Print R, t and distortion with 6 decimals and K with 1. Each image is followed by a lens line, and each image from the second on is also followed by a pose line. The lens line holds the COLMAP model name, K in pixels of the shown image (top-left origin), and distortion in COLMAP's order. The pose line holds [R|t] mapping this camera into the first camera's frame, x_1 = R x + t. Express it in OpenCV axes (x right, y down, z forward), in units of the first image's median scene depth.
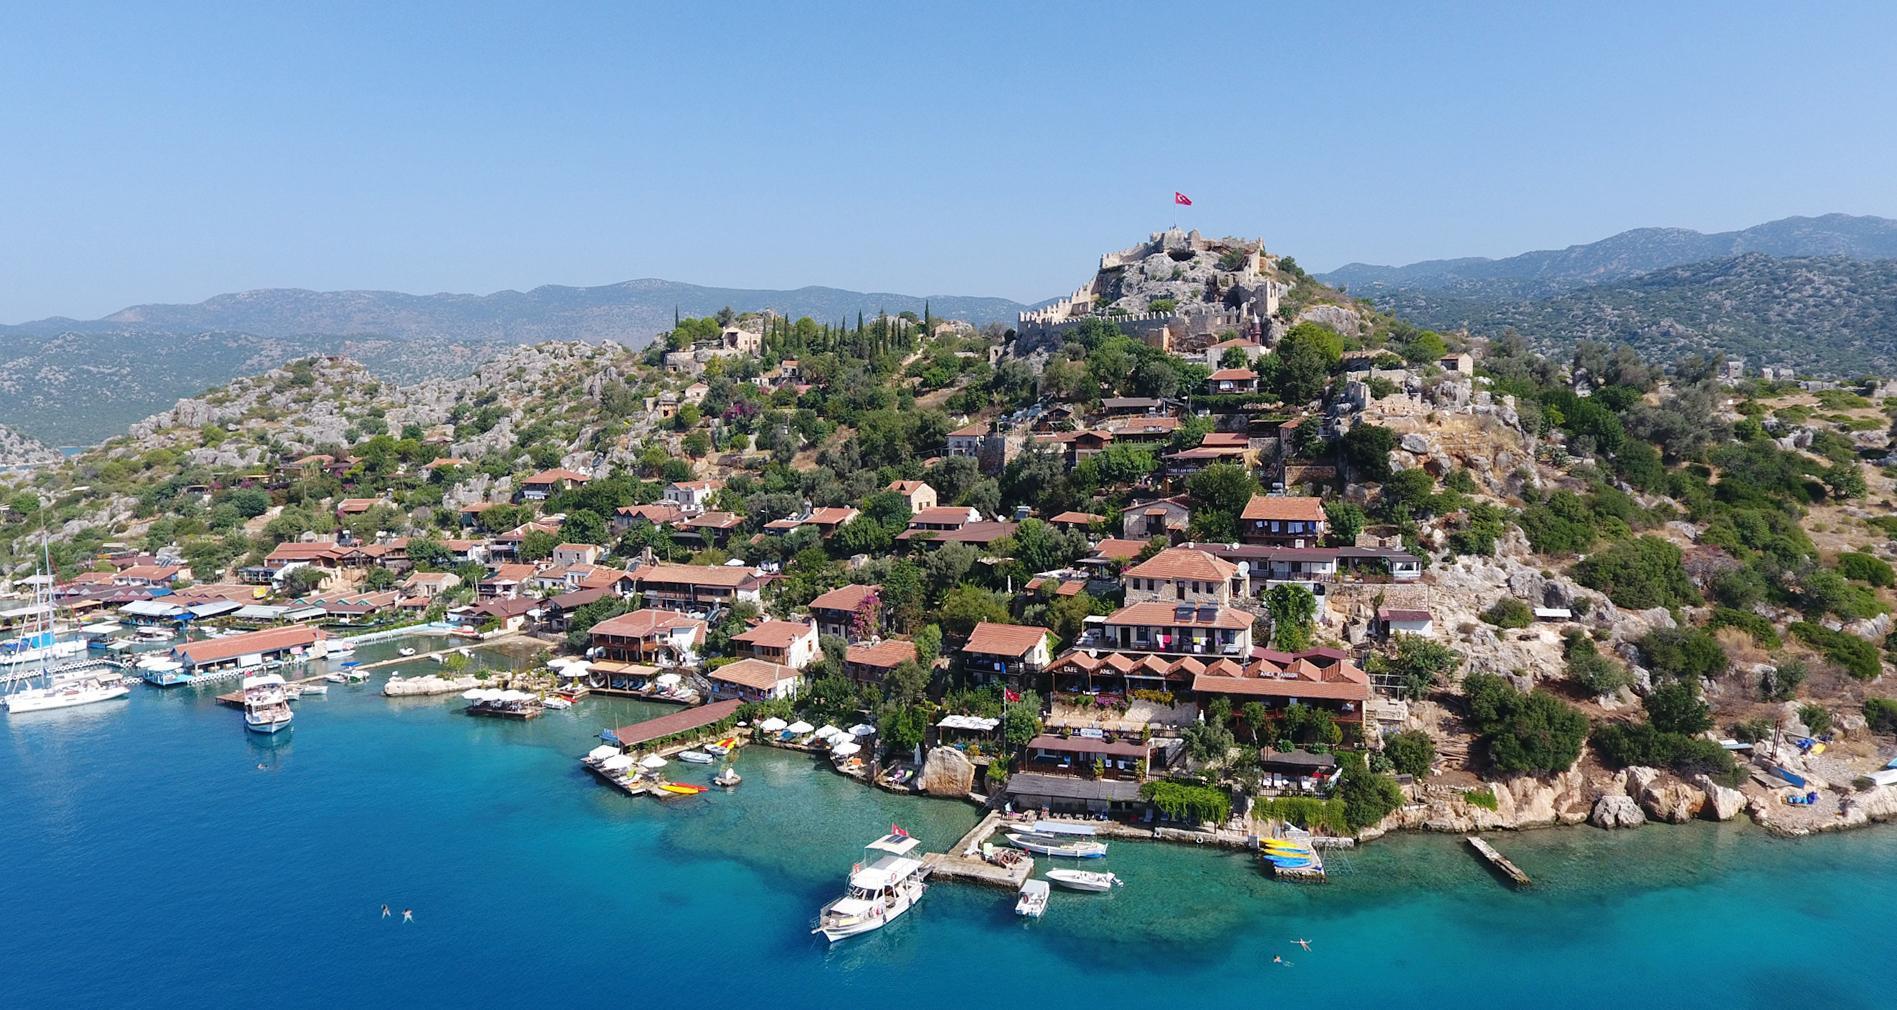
lens RADIAL K [[1206.2, 0, 948.5], [0, 1206.2, 505.0], [0, 0, 1]] dist [0.001609, -0.002244]
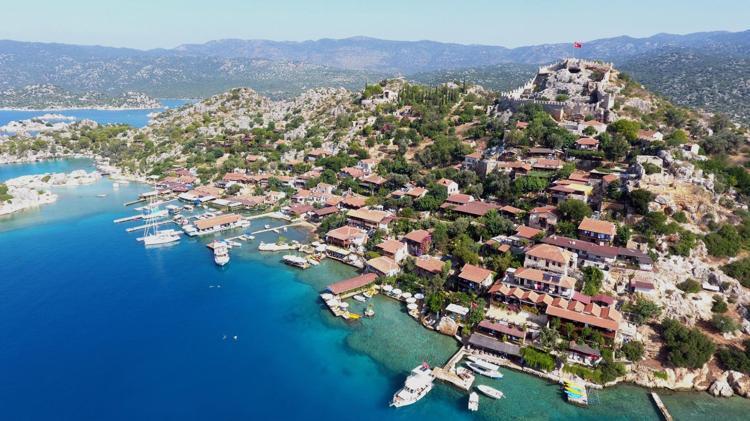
lens RADIAL K [[455.3, 0, 375.0], [0, 455.3, 210.5], [0, 0, 1]] dist [-0.001746, 0.000043]
pose [[0.977481, 0.079798, -0.195353, 0.012937], [-0.041108, 0.980016, 0.194627, -0.159900], [0.206980, -0.182214, 0.961227, 0.022266]]
